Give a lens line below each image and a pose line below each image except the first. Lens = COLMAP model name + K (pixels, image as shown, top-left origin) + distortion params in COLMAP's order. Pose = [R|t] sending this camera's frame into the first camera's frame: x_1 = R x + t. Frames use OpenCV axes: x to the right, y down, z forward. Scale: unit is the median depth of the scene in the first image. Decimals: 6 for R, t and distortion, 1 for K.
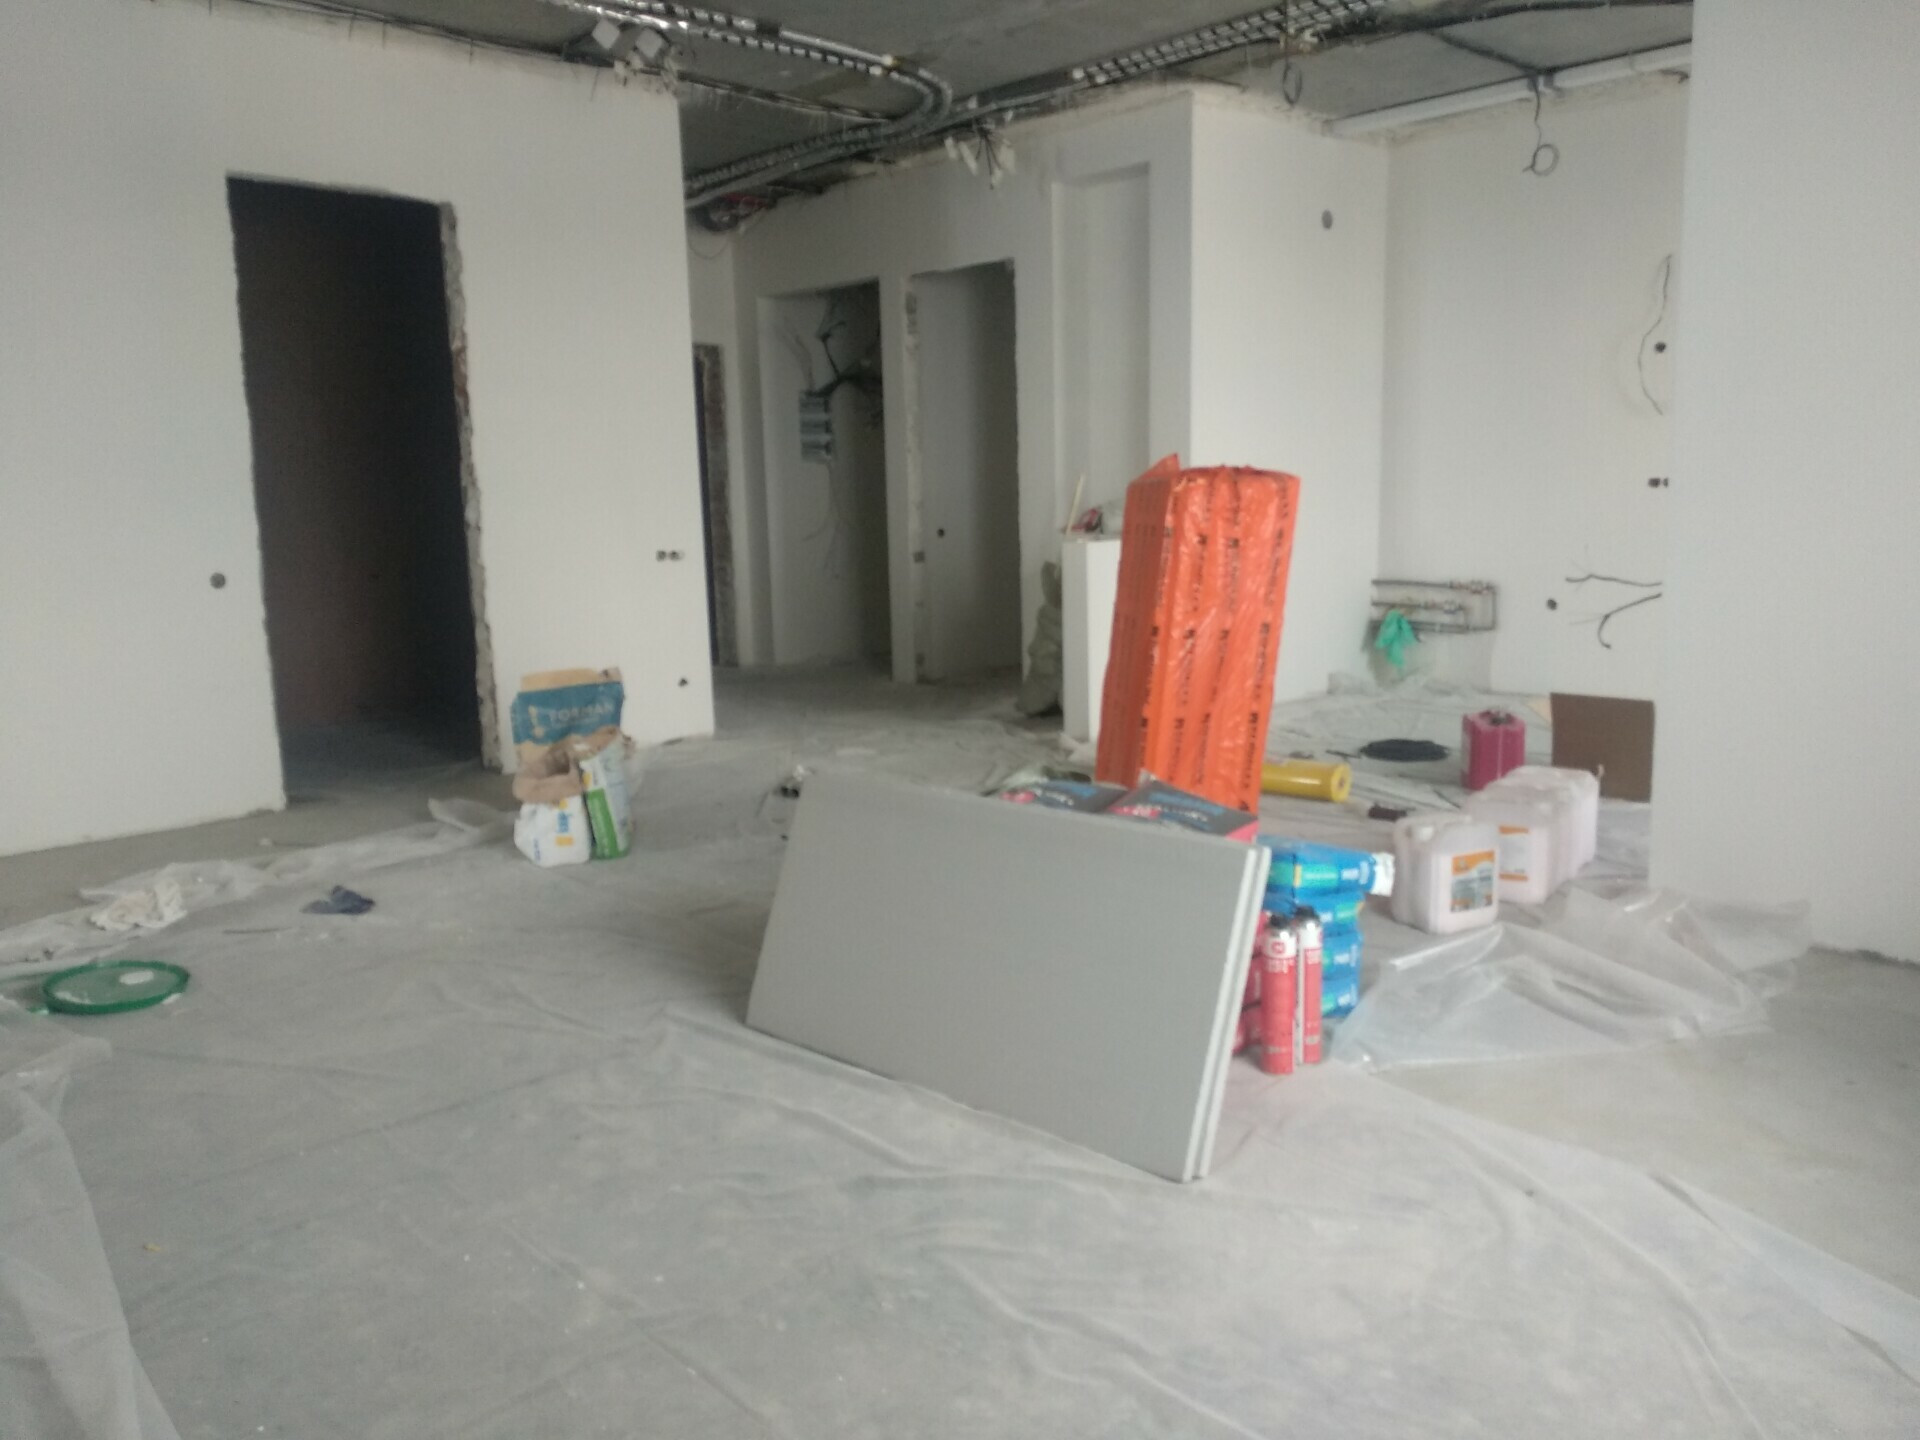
lens RADIAL K [[1454.7, 0, 961.5], [0, 1454.7, 720.1], [0, 0, 1]] dist [0.002881, 0.001214]
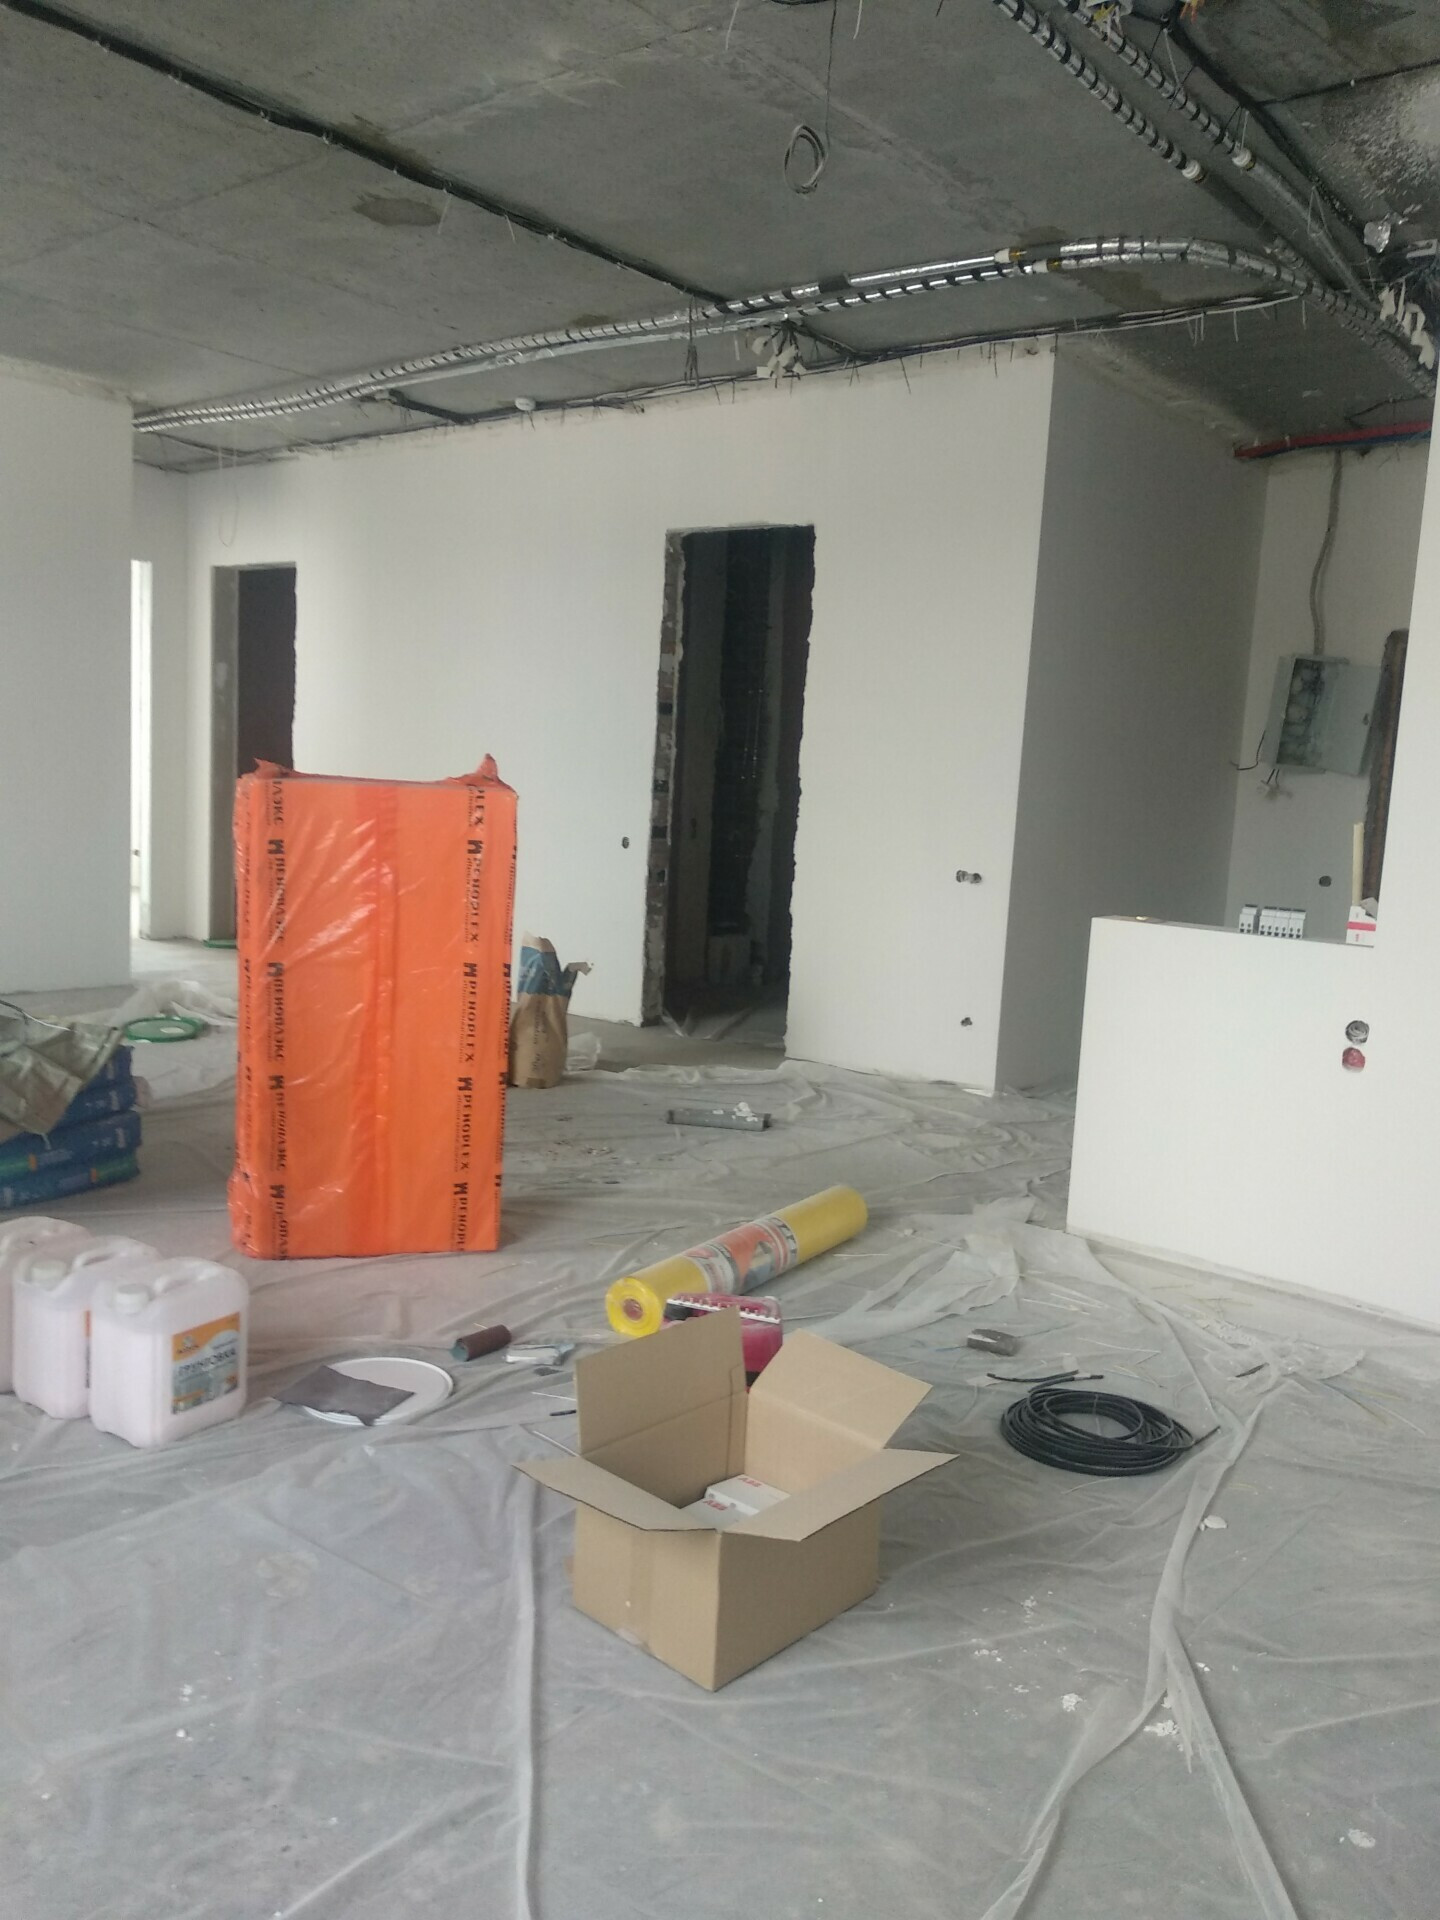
lens RADIAL K [[1454.7, 0, 722.4], [0, 1454.7, 961.1], [0, 0, 1]] dist [0.002881, 0.001214]
pose [[0.132895, 0.172184, -0.976059, 0.770838], [-0.202568, 0.968725, 0.143310, -0.189515], [0.970209, 0.178673, 0.163617, 0.849979]]
